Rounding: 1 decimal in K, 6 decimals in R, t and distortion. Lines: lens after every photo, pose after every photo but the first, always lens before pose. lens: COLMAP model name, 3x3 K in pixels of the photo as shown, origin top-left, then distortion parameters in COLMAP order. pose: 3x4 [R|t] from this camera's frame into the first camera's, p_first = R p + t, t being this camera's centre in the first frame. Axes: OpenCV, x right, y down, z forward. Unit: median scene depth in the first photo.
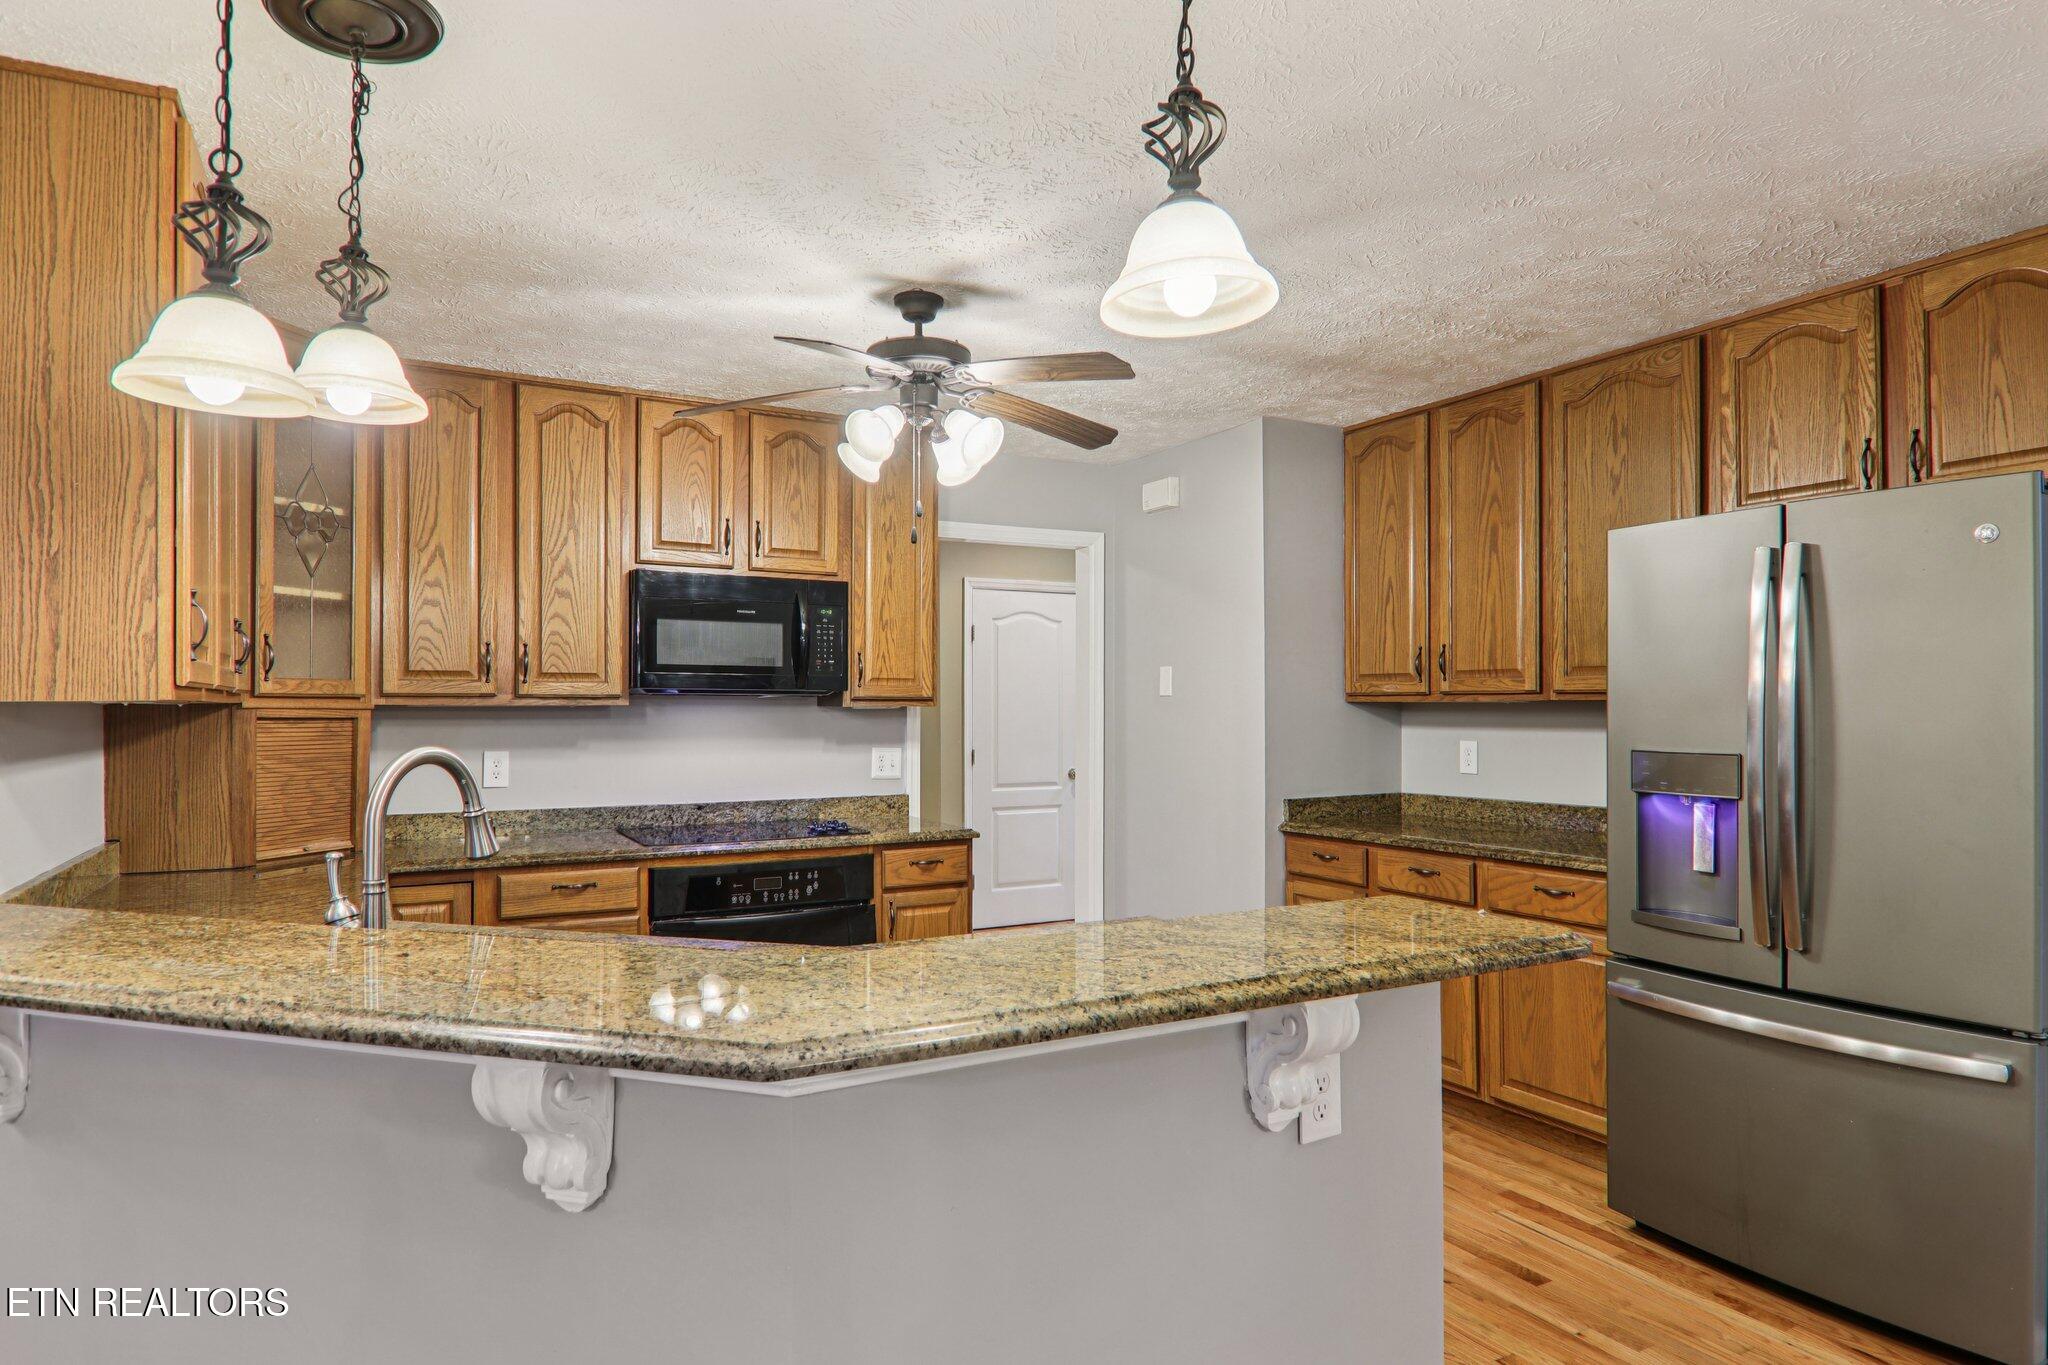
lens RADIAL K [[1154.3, 0, 1045.3], [0, 1154.3, 703.0], [0, 0, 1]] dist [-0.002090, -0.003075]
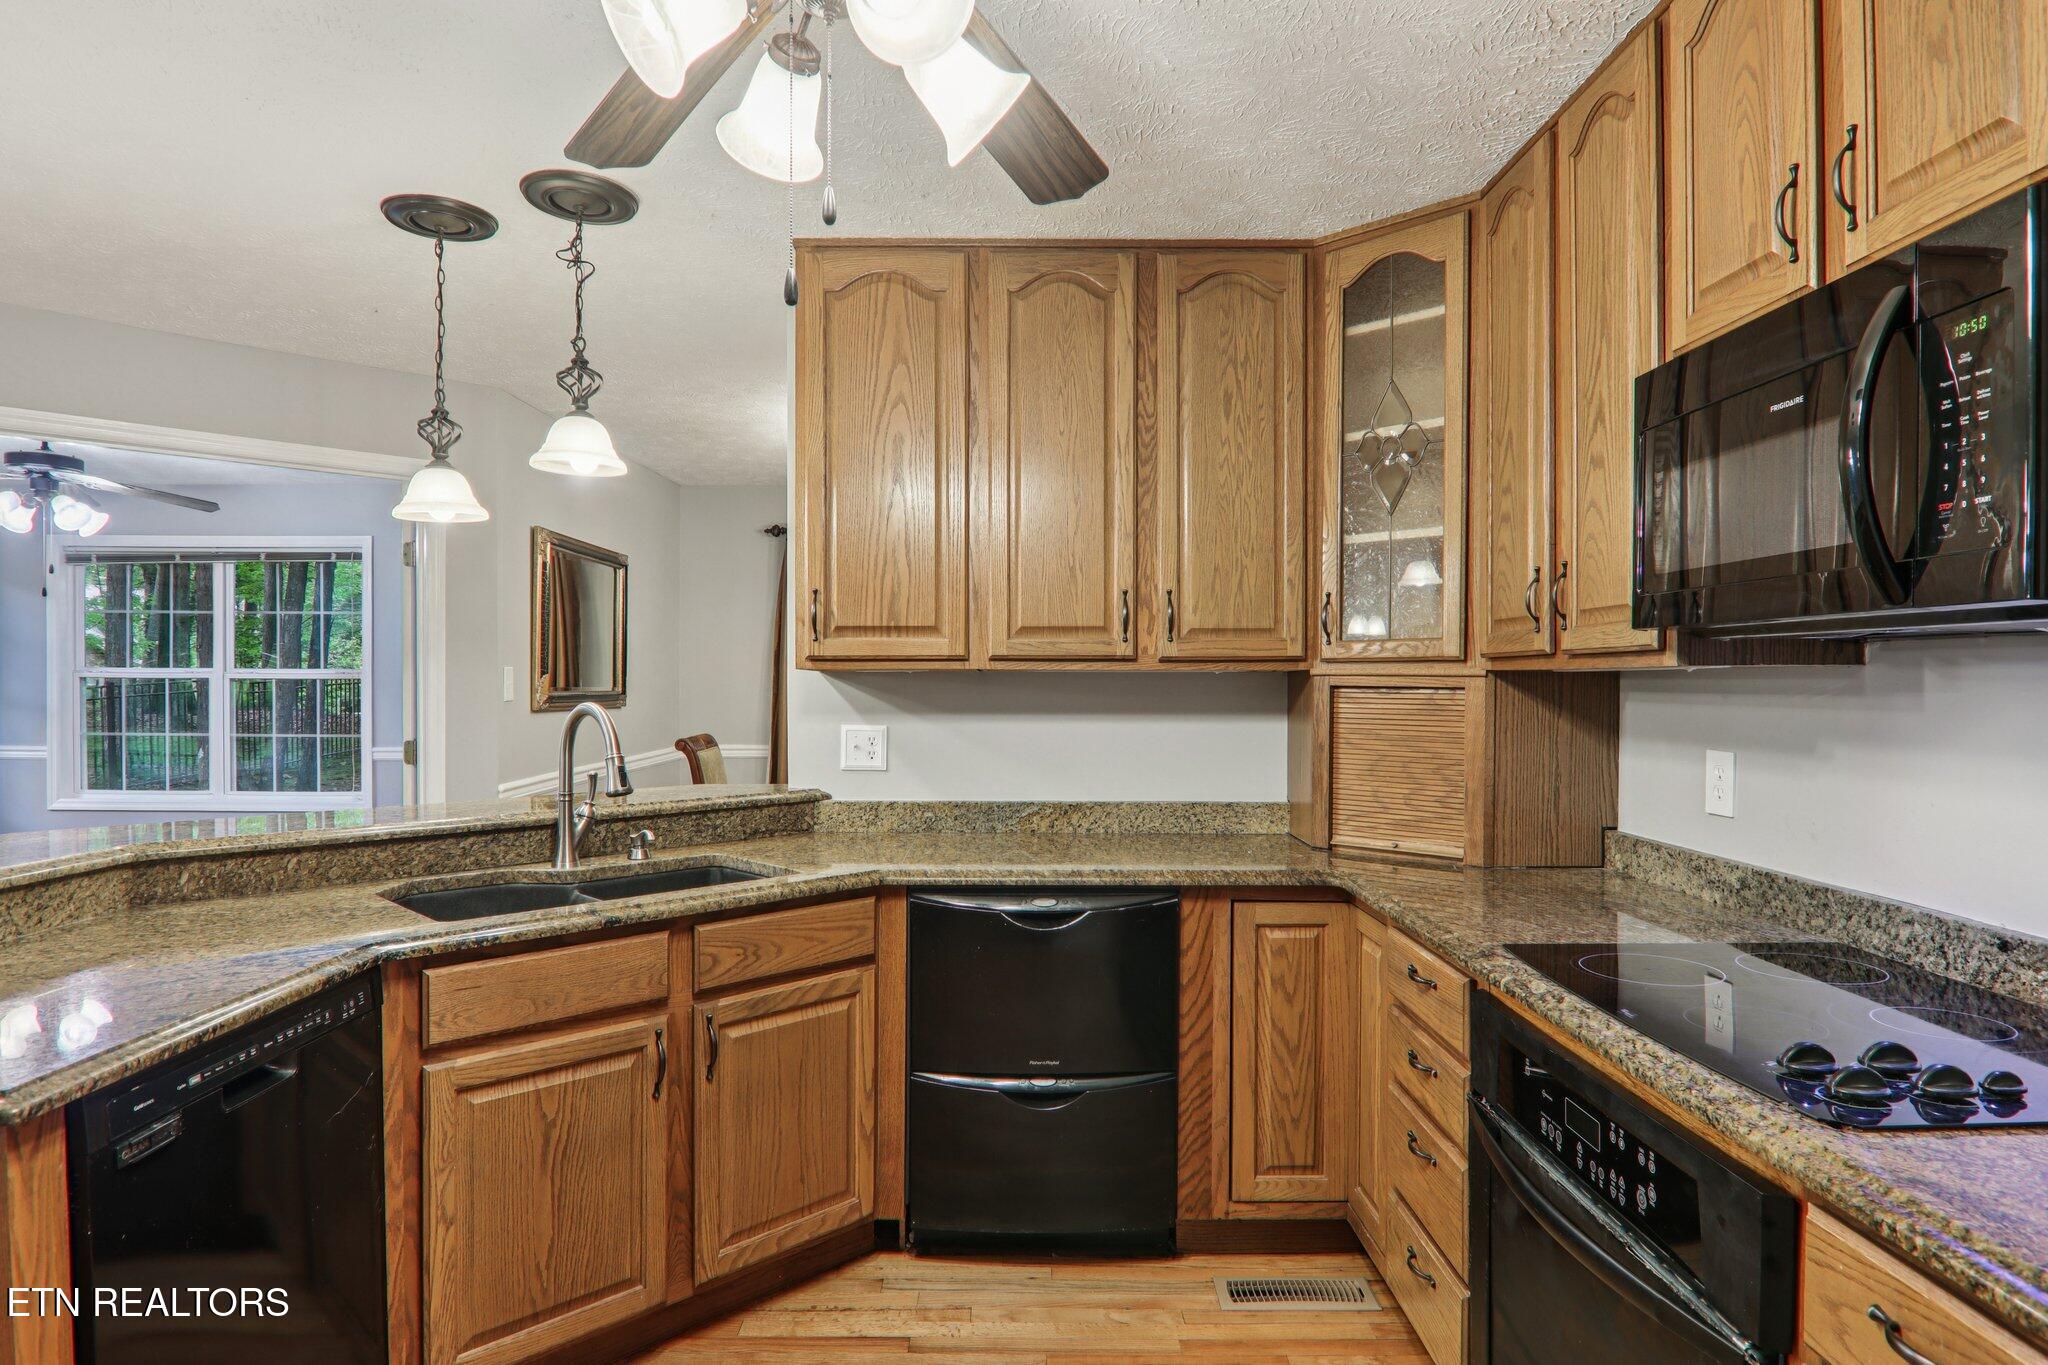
lens RADIAL K [[1174.9, 0, 1024.0], [0, 1174.9, 682.5], [0, 0, 1]] dist [0.005136, -0.019220]
pose [[-0.503214, 0.002174, -0.864159, 0.183156], [0.005523, 0.999985, -0.000700, 0.007756], [0.864144, -0.005125, -0.503218, 0.993318]]
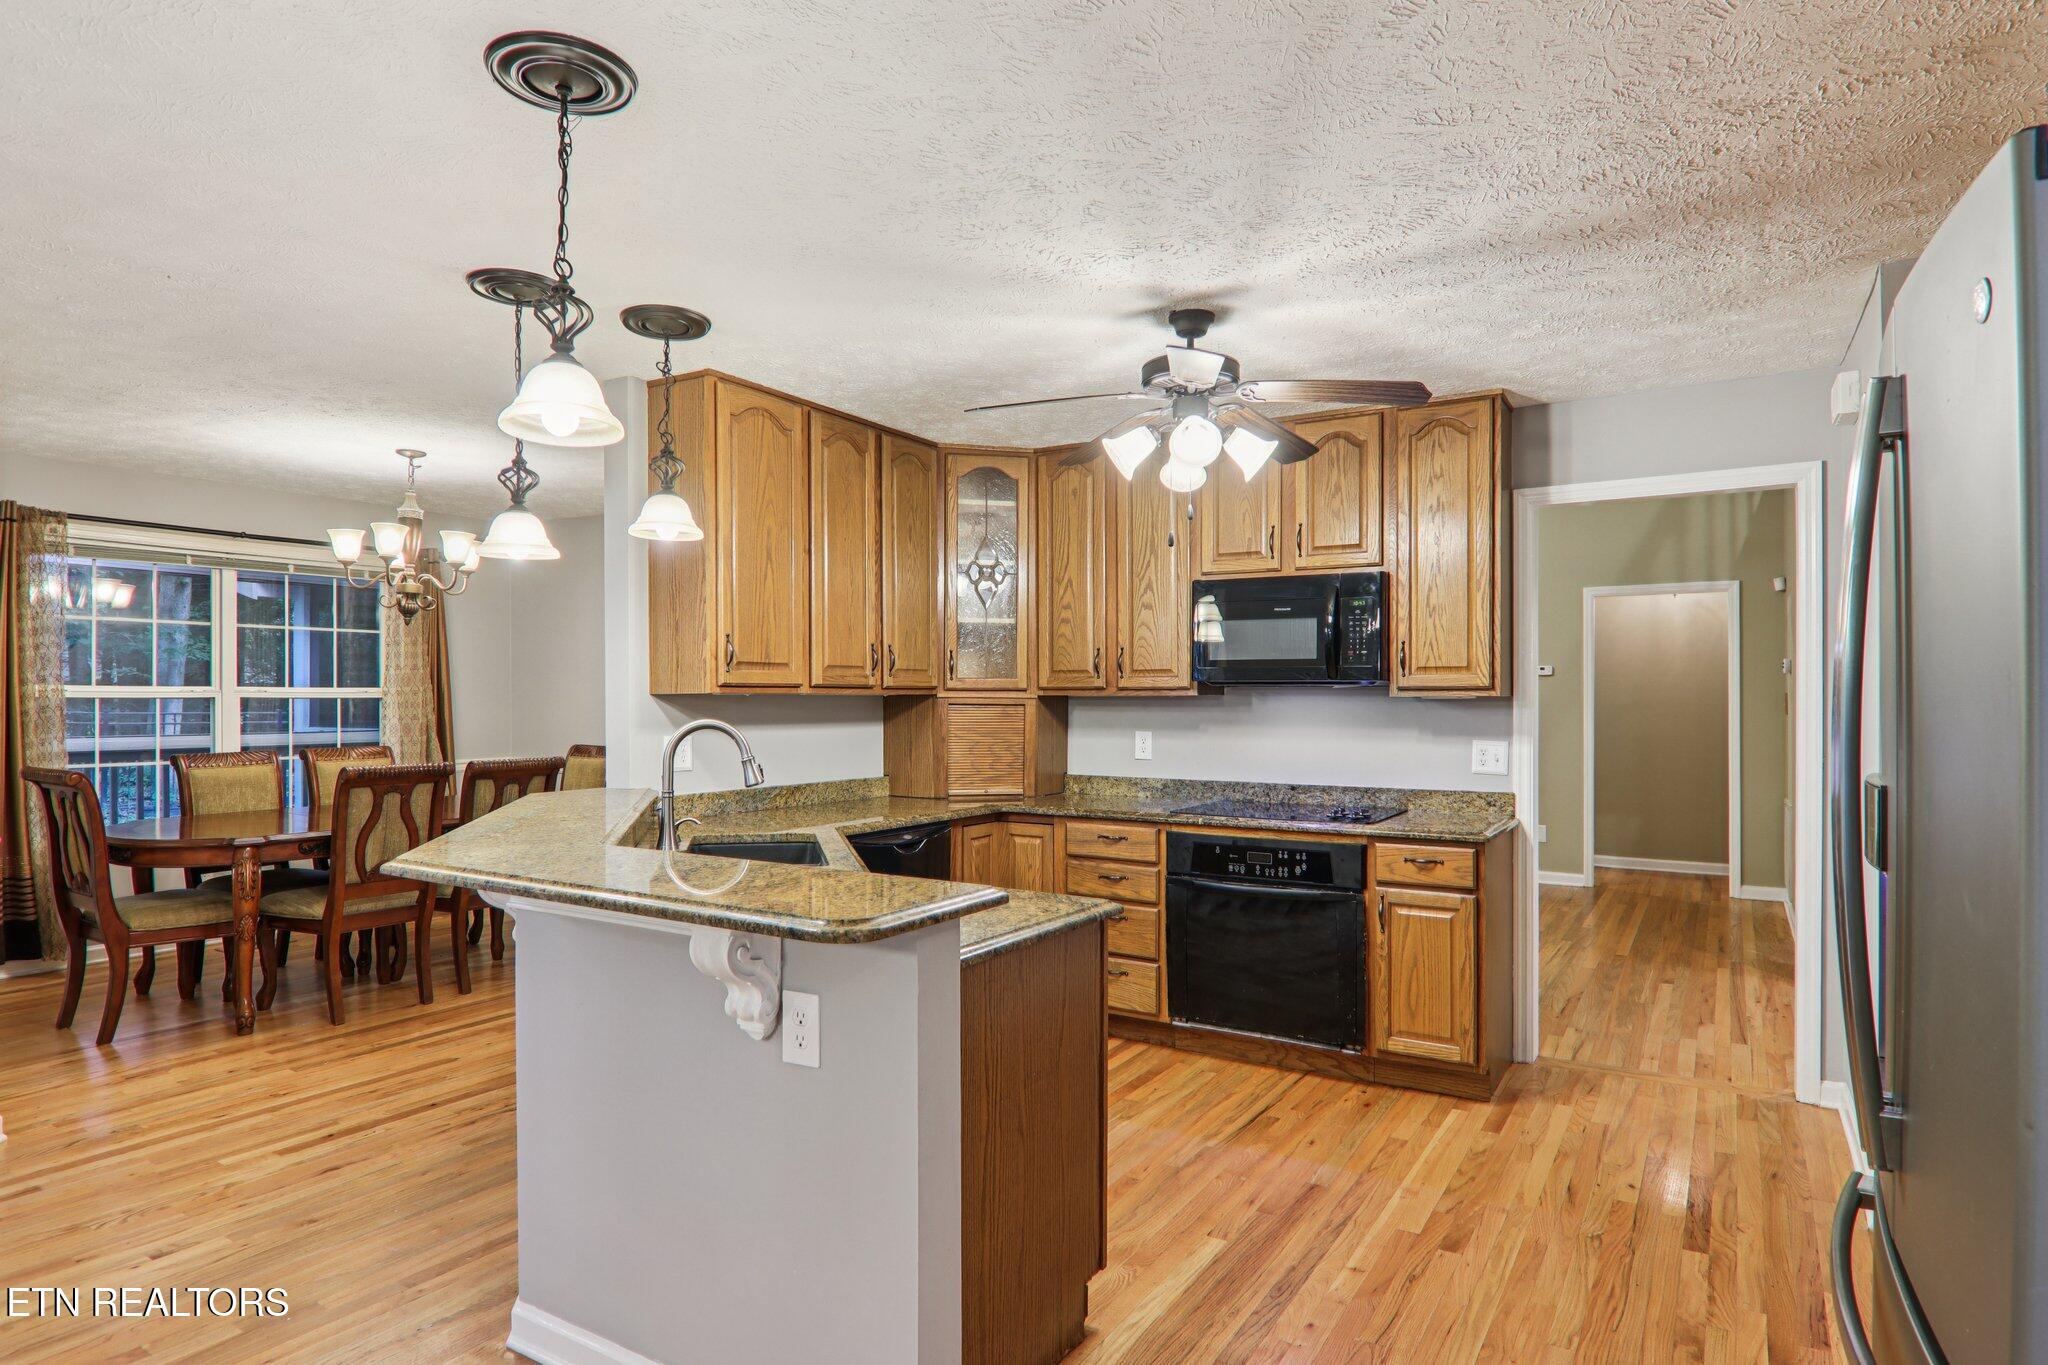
lens RADIAL K [[1154.3, 0, 1045.3], [0, 1154.3, 703.0], [0, 0, 1]] dist [-0.002090, -0.003075]
pose [[0.486424, 0.005123, -0.873708, 0.592302], [0.002650, 0.999970, 0.007339, 0.000604], [0.873719, -0.005885, 0.486396, 0.278764]]
